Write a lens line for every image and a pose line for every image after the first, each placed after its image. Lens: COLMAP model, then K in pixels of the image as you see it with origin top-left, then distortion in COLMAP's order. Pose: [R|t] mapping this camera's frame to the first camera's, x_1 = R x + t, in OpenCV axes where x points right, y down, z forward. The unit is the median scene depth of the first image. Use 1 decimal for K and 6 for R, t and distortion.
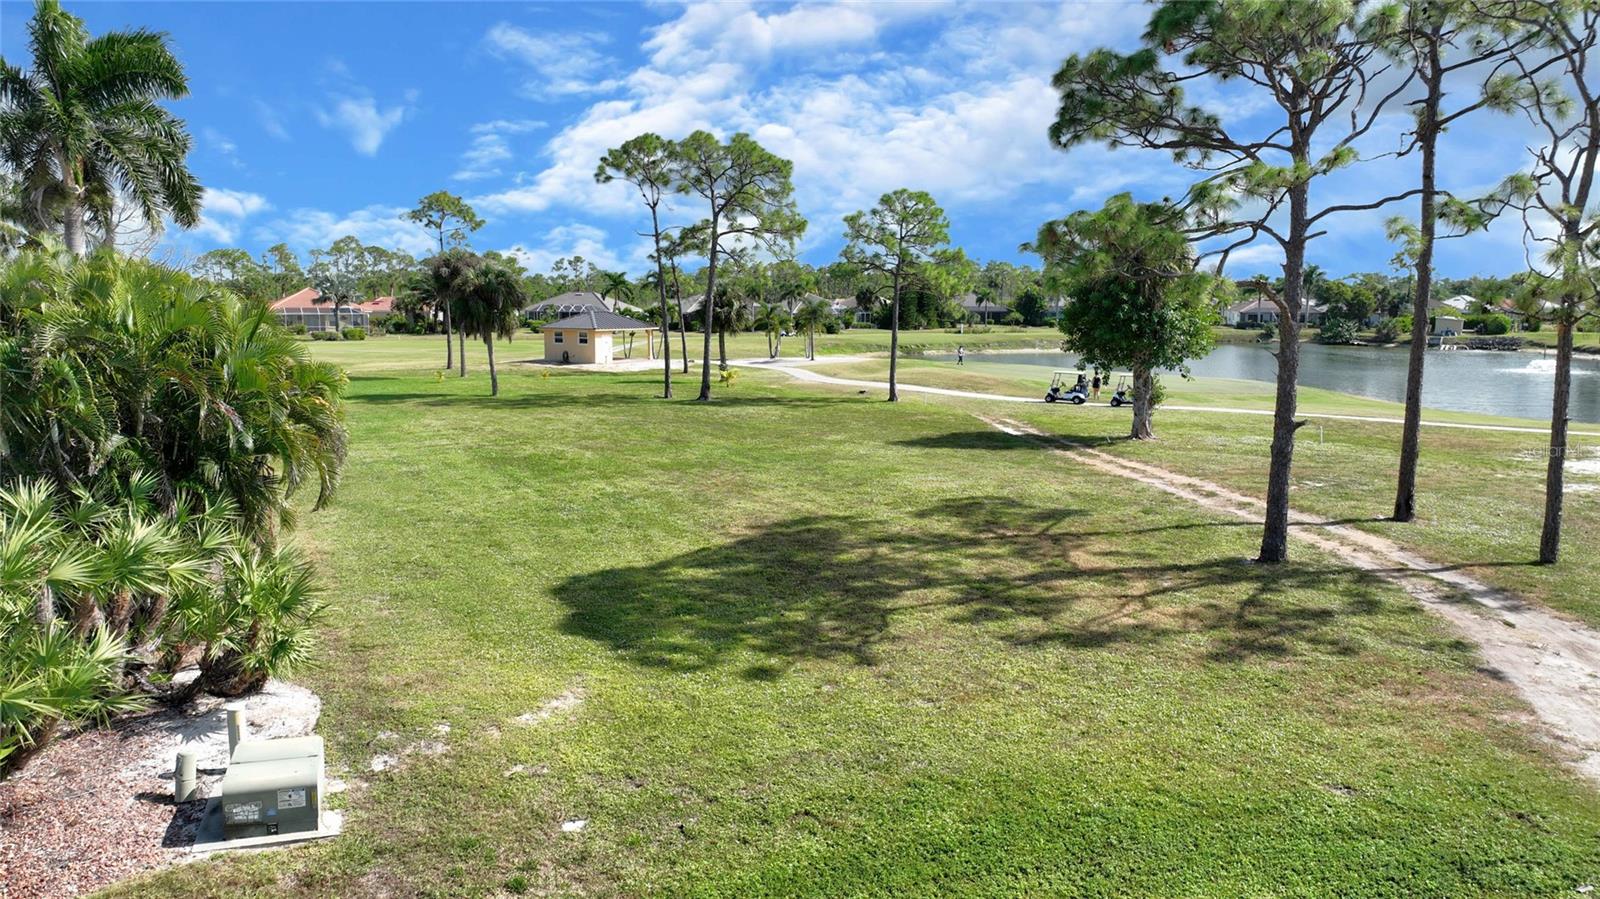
lens RADIAL K [[1152.6, 0, 811.3], [0, 1152.6, 450.2], [0, 0, 1]] dist [0.011916, 0.007545]
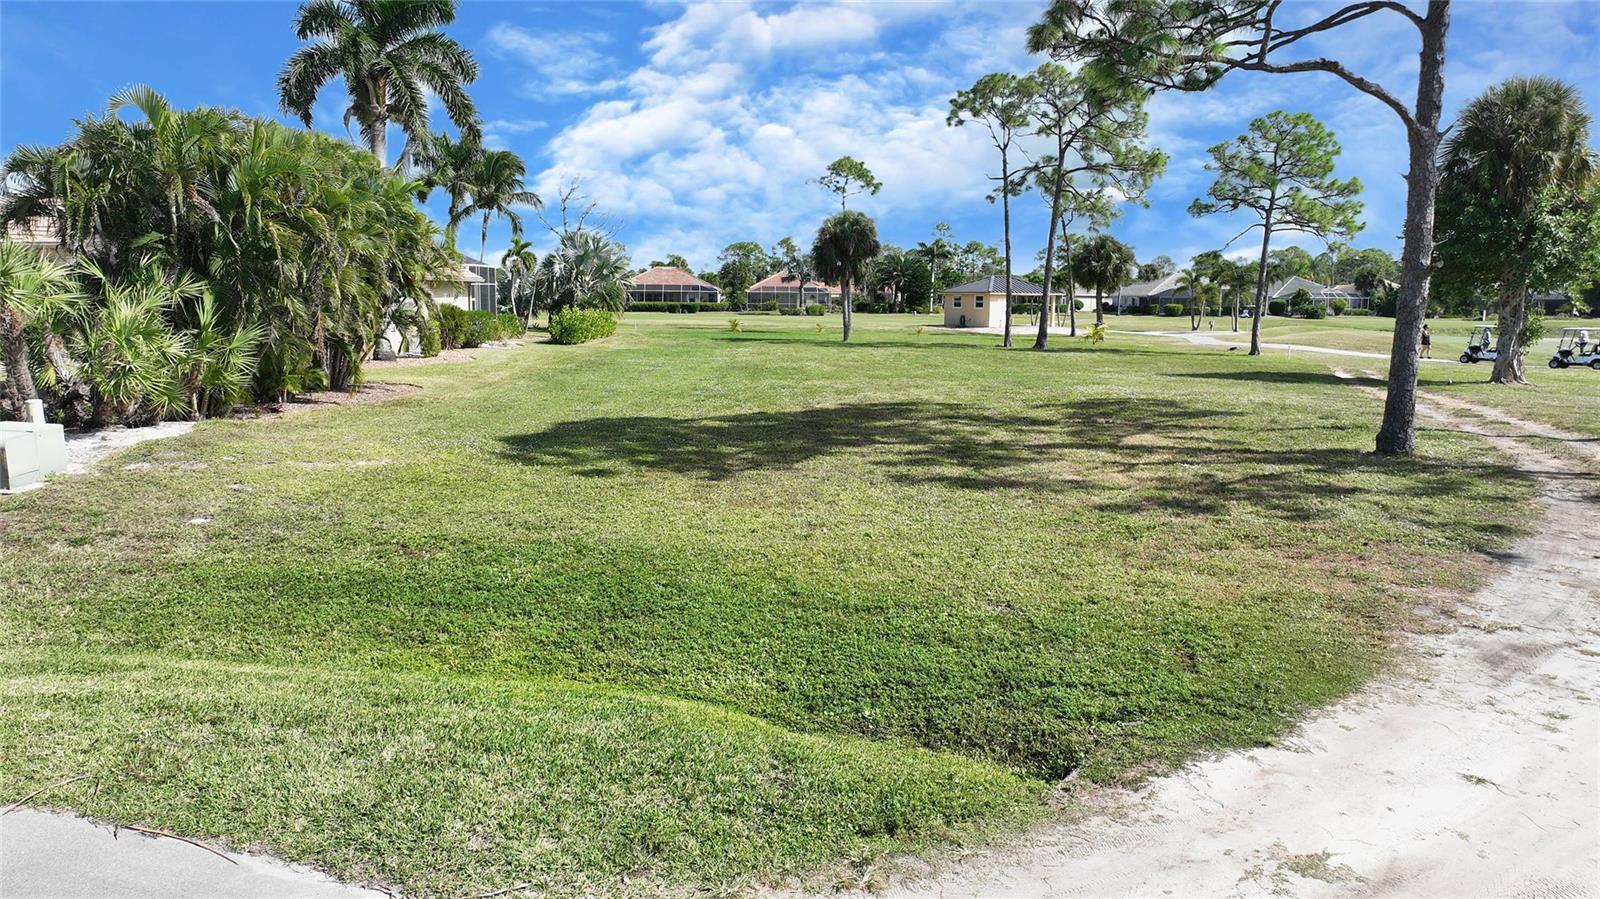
lens RADIAL K [[1152.6, 0, 811.3], [0, 1152.6, 450.2], [0, 0, 1]] dist [0.011916, 0.007545]
pose [[0.898052, 0.061089, -0.435628, 0.156459], [-0.064474, 0.997895, 0.007024, 0.045401], [0.435140, 0.021779, 0.900099, 0.064366]]
